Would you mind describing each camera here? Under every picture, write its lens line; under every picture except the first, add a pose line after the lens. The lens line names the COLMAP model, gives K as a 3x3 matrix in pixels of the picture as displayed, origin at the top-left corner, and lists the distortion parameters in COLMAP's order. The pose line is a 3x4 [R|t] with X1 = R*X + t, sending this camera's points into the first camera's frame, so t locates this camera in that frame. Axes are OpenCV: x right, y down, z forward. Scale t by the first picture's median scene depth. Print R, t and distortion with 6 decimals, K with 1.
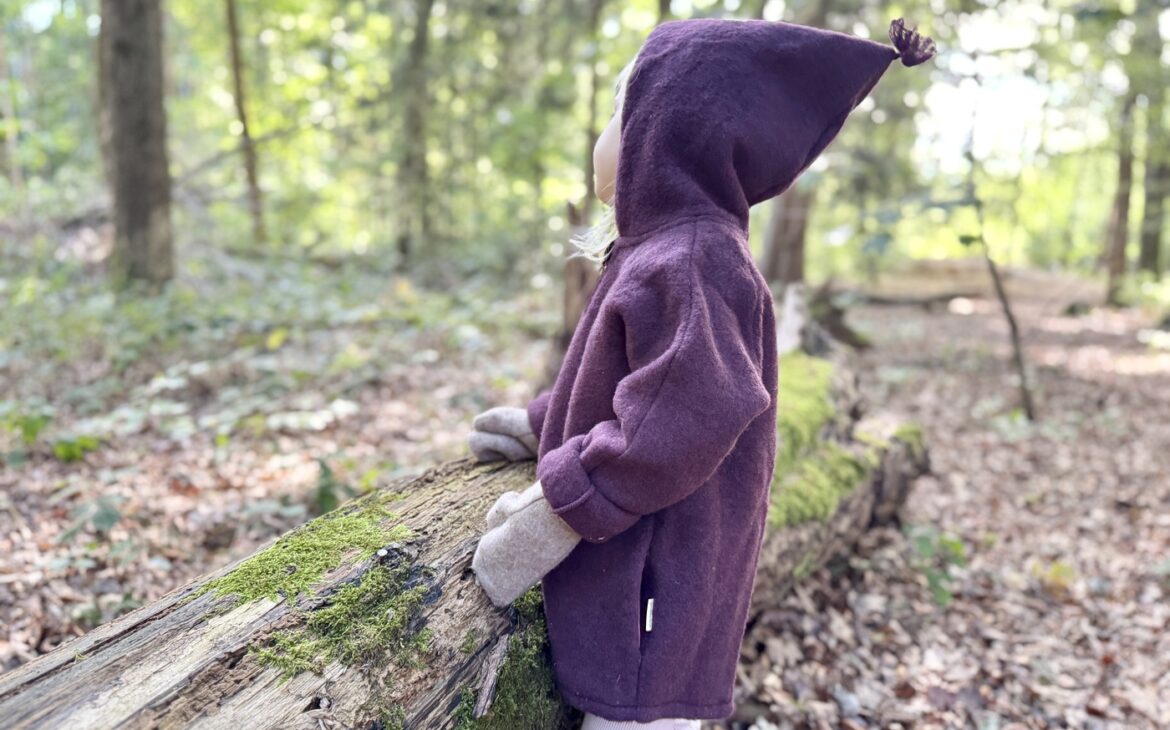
lens RADIAL K [[819.4, 0, 583.2], [0, 819.4, 363.2], [0, 0, 1]] dist [-0.007446, -0.008516]
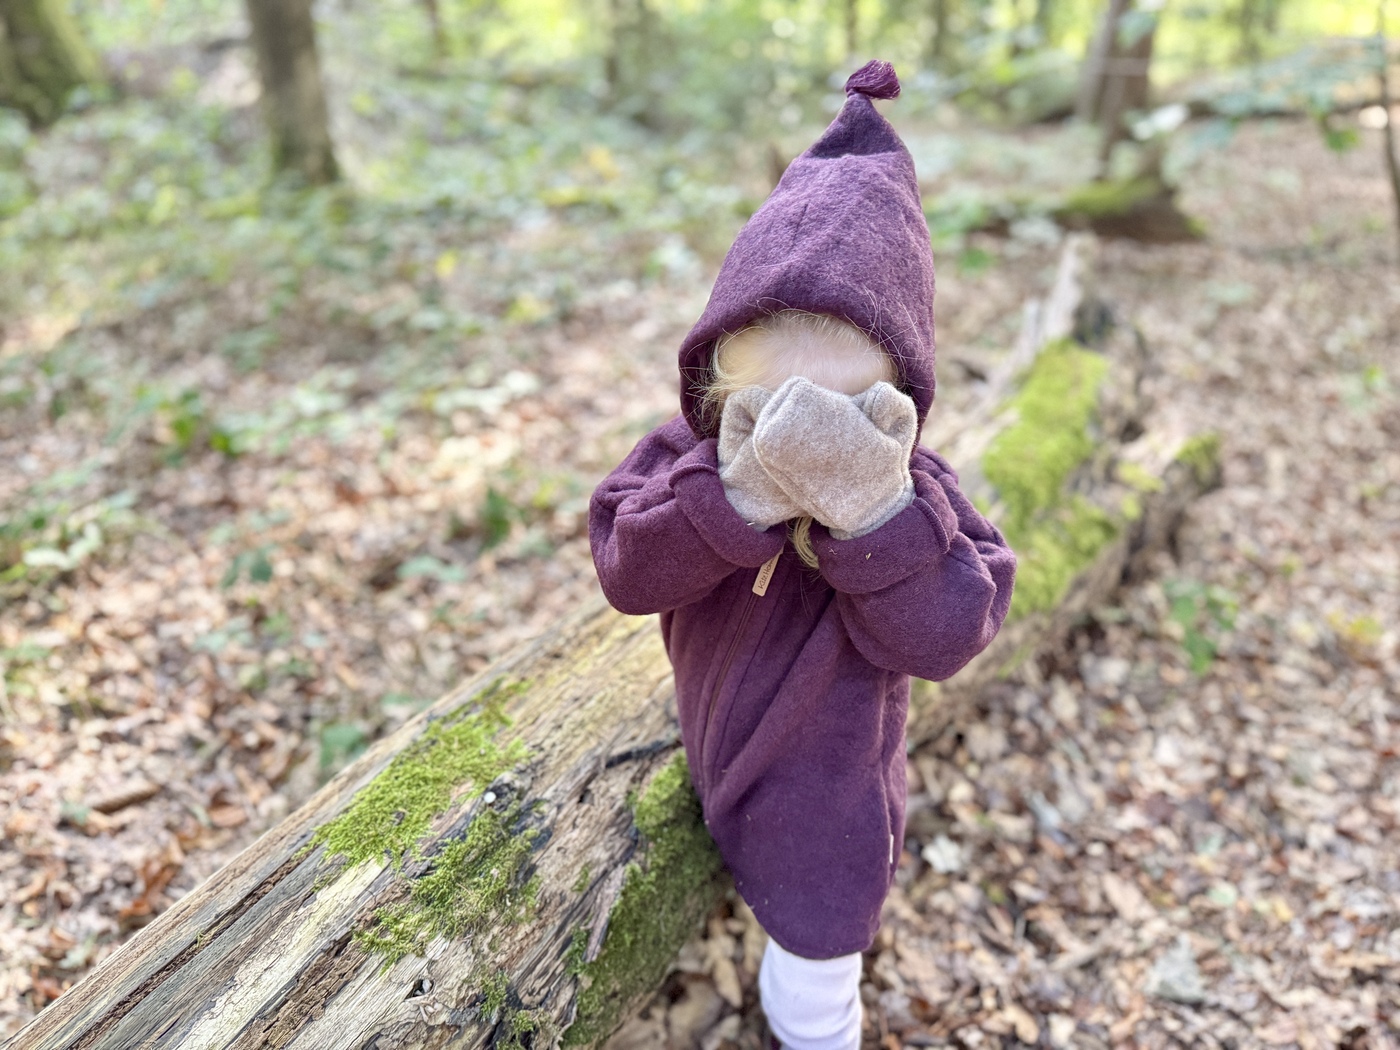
lens RADIAL K [[977.7, 0, 699.2], [0, 977.7, 528.0], [0, 0, 1]] dist [-0.005900, -0.011991]
pose [[0.989883, 0.031117, -0.138430, 0.077441], [0.014212, 0.949001, 0.314952, -0.222376], [0.141171, -0.313733, 0.938958, 0.024855]]
